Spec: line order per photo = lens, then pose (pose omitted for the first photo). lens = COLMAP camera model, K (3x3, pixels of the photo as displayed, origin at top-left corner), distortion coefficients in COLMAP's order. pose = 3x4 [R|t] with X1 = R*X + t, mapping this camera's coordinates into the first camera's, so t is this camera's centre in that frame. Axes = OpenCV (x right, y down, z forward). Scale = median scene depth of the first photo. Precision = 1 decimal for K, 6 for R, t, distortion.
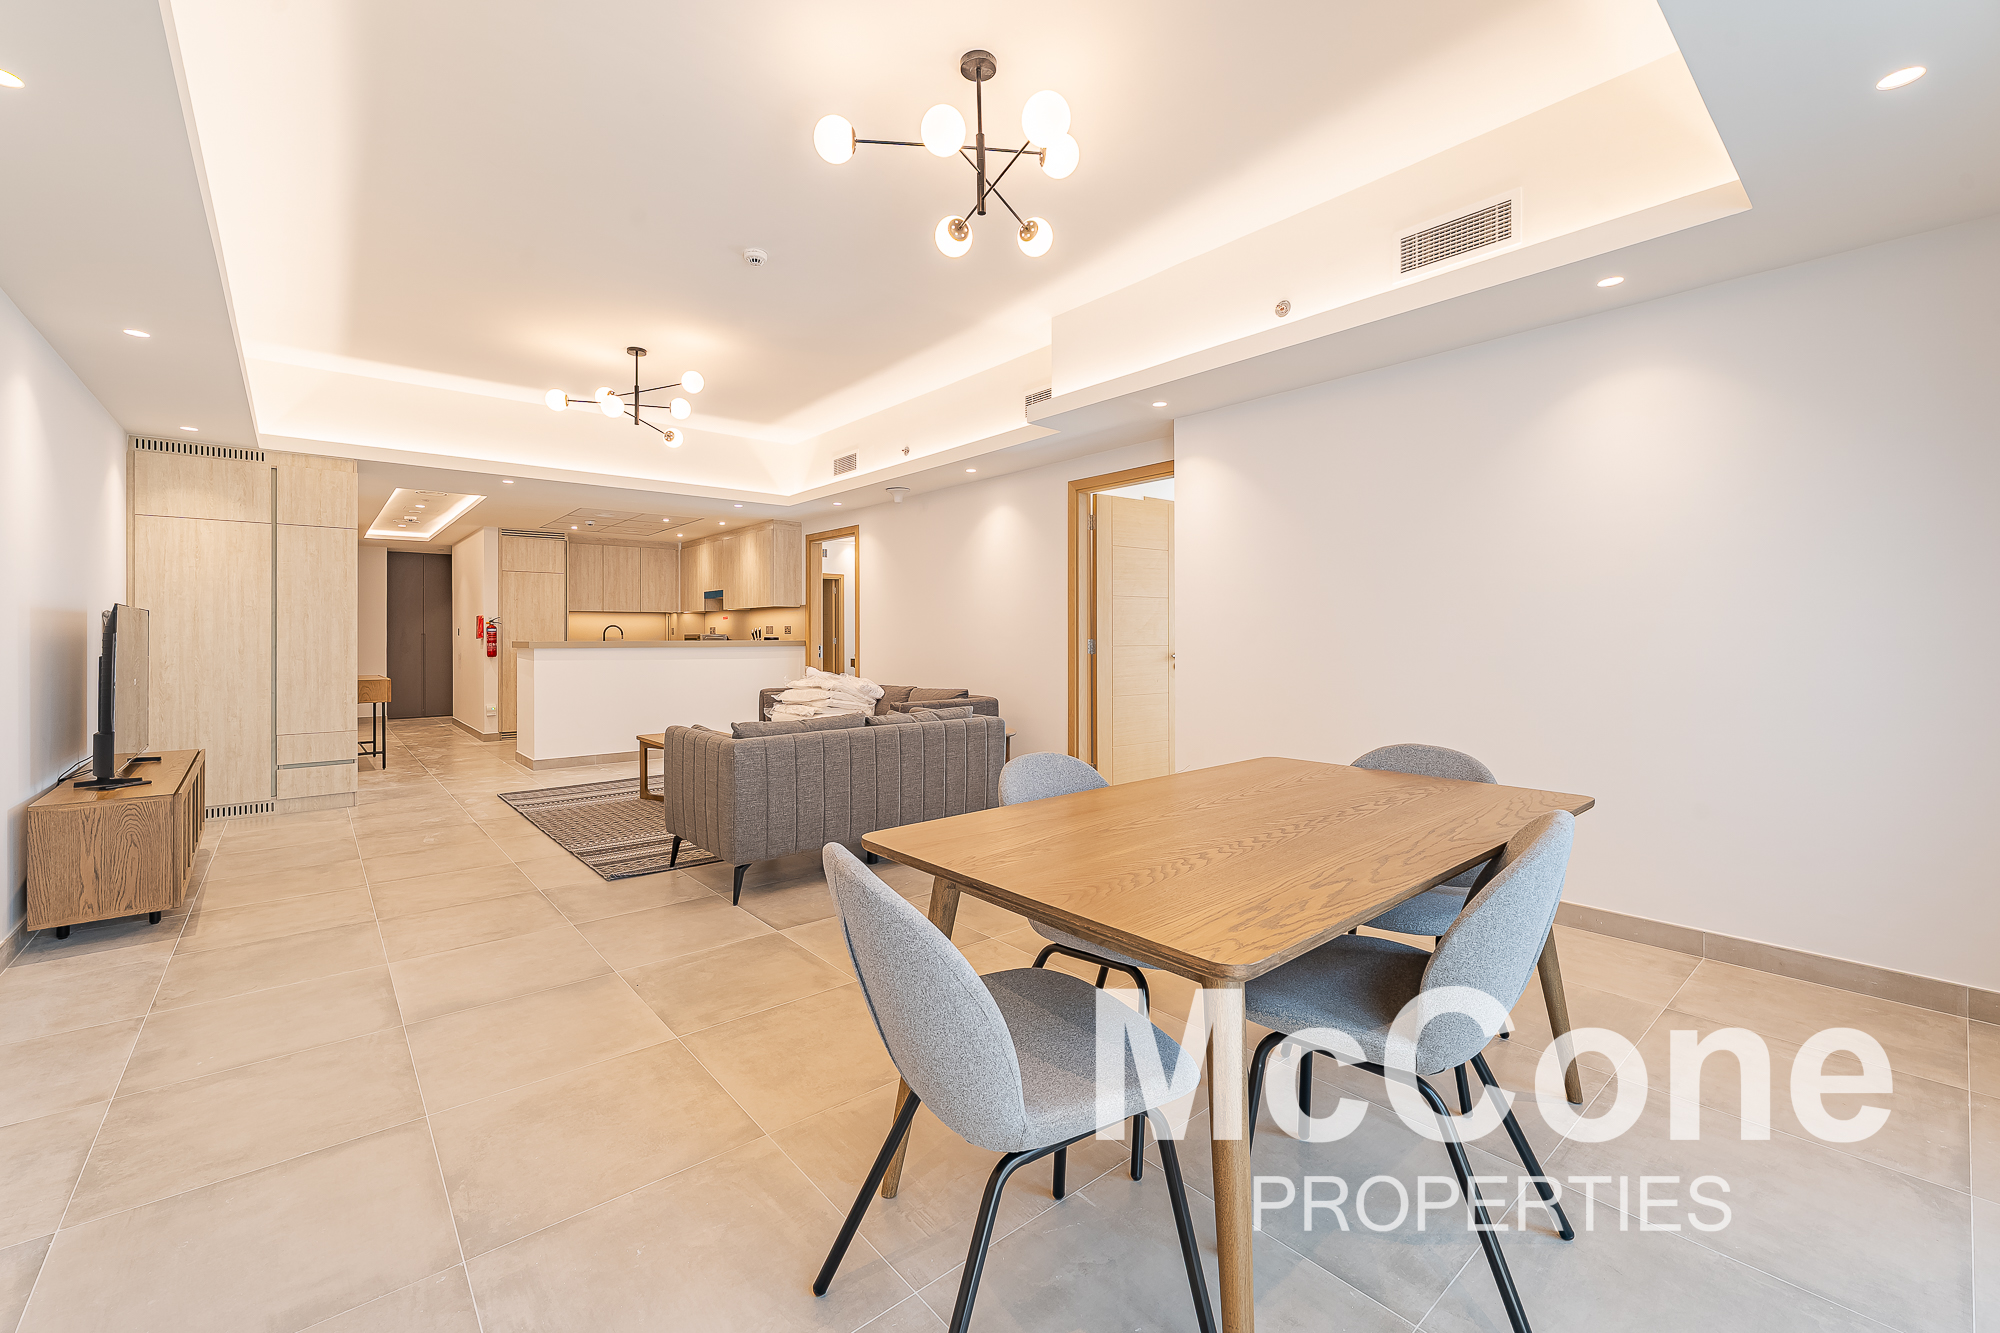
lens RADIAL K [[810.3, 0, 976.8], [0, 810.3, 633.3], [0, 0, 1]] dist [-0.002818, 0.000559]
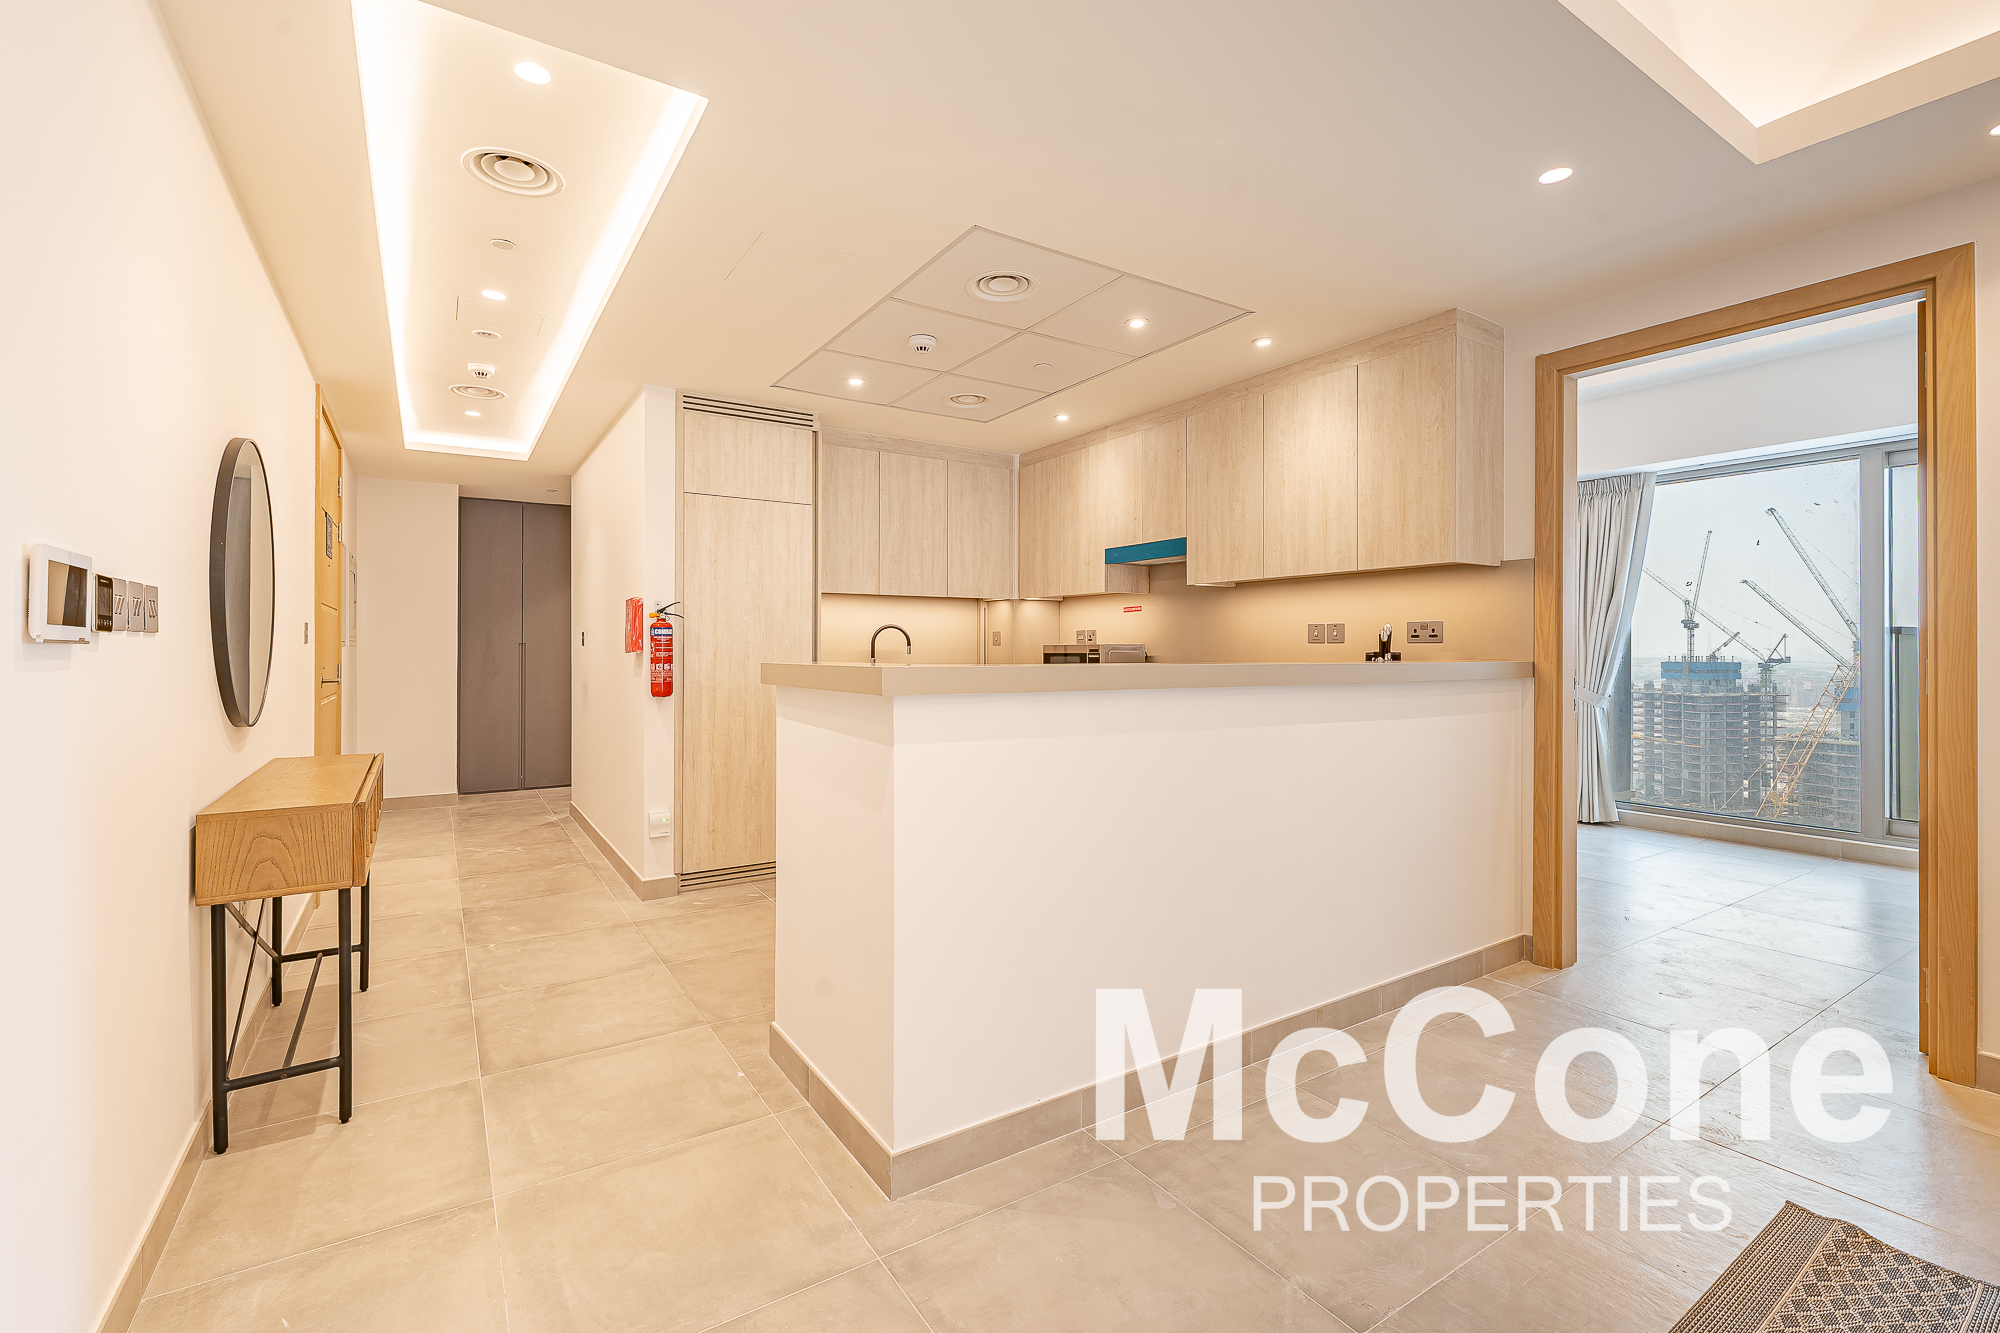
lens RADIAL K [[864.4, 0, 997.3], [0, 864.4, 652.6], [0, 0, 1]] dist [0.002548, -0.000082]
pose [[0.993711, 0.002926, -0.111934, -0.376446], [-0.002467, 0.999988, 0.004237, 0.003907], [0.111945, -0.003935, 0.993707, 0.575345]]
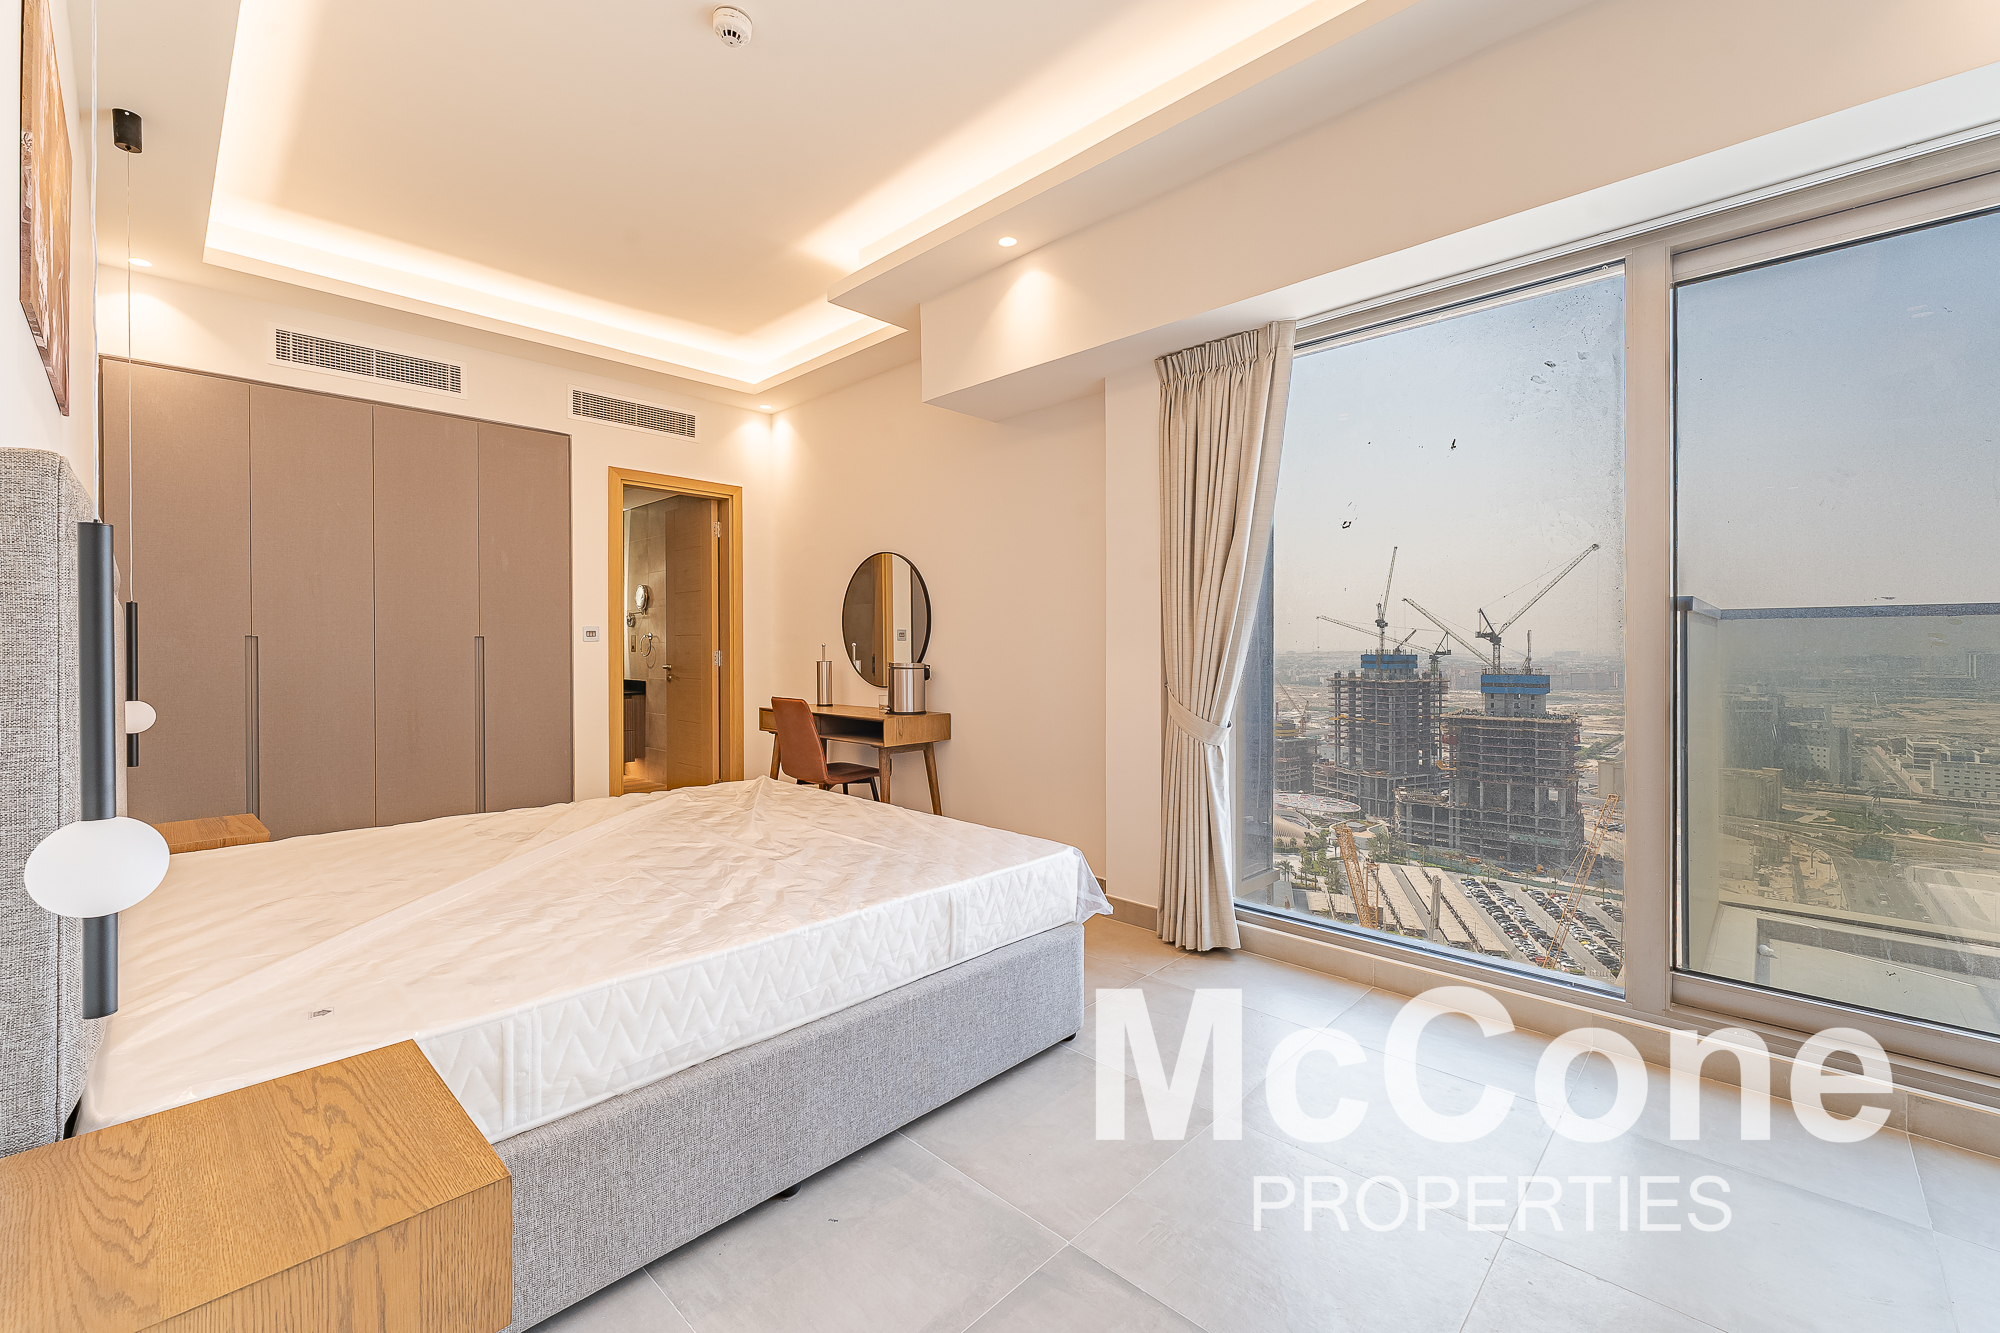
lens RADIAL K [[810.3, 0, 988.6], [0, 810.3, 656.9], [0, 0, 1]] dist [-0.002818, 0.000559]
pose [[0.993882, -0.003188, 0.110405, -0.244748], [0.001720, 0.999909, 0.013385, 0.004276], [-0.110438, -0.013113, 0.993797, 0.772076]]
